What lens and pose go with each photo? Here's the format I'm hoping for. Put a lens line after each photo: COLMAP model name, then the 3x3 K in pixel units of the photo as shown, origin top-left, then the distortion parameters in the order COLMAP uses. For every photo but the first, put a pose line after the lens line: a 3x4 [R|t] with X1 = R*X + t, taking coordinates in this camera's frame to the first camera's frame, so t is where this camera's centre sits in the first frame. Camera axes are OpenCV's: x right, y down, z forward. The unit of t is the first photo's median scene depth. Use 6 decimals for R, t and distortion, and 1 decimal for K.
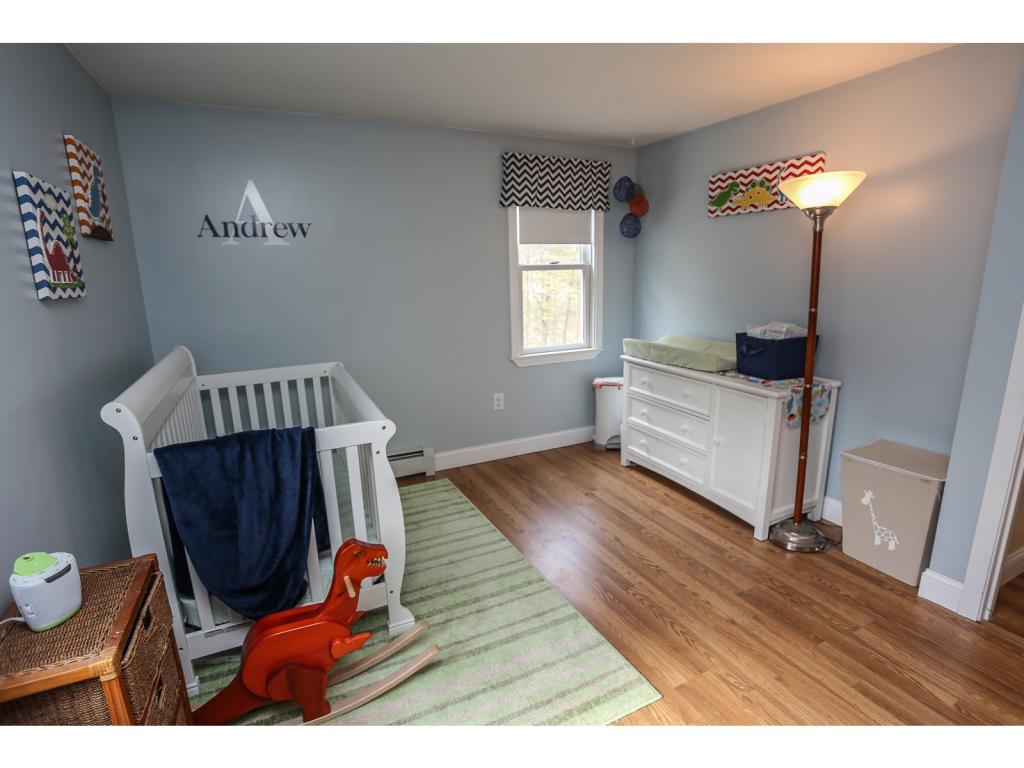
lens RADIAL K [[508.6, 0, 507.9], [0, 508.6, 383.7], [0, 0, 1]] dist [-0.068853, 0.029662]
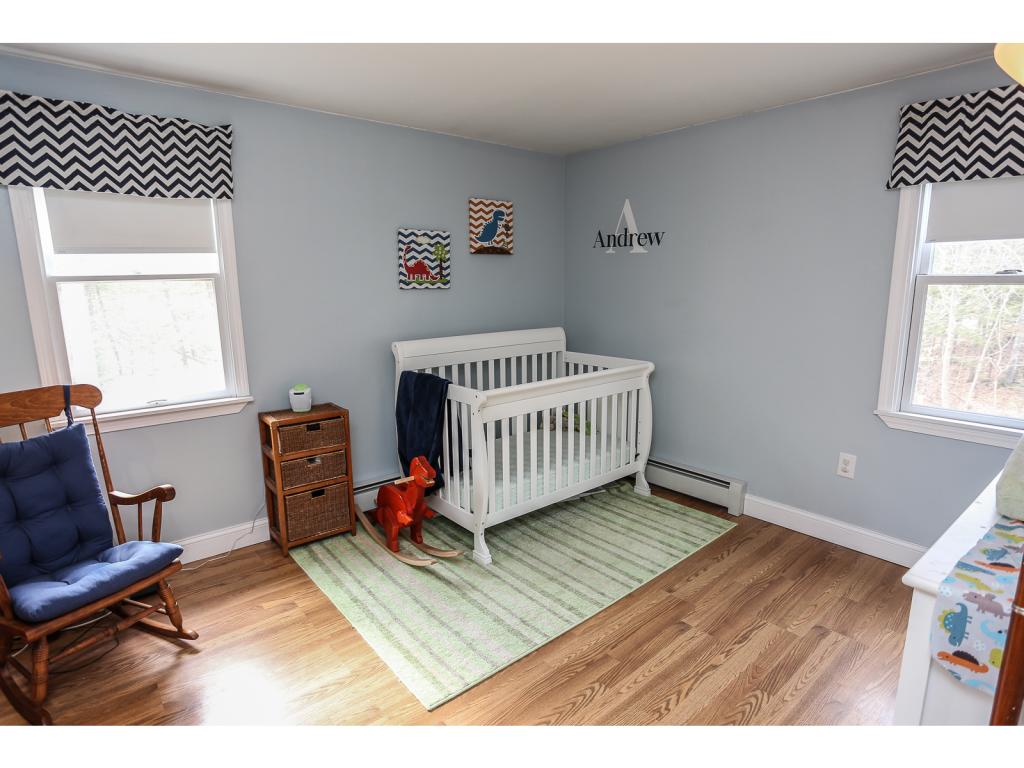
lens RADIAL K [[547.2, 0, 514.4], [0, 547.2, 380.6], [0, 0, 1]] dist [-0.021269, 0.000377]
pose [[0.256728, 0.199534, -0.945662, 0.711733], [-0.212957, 0.966087, 0.146031, -0.116501], [0.942730, 0.163895, 0.290514, 0.417396]]
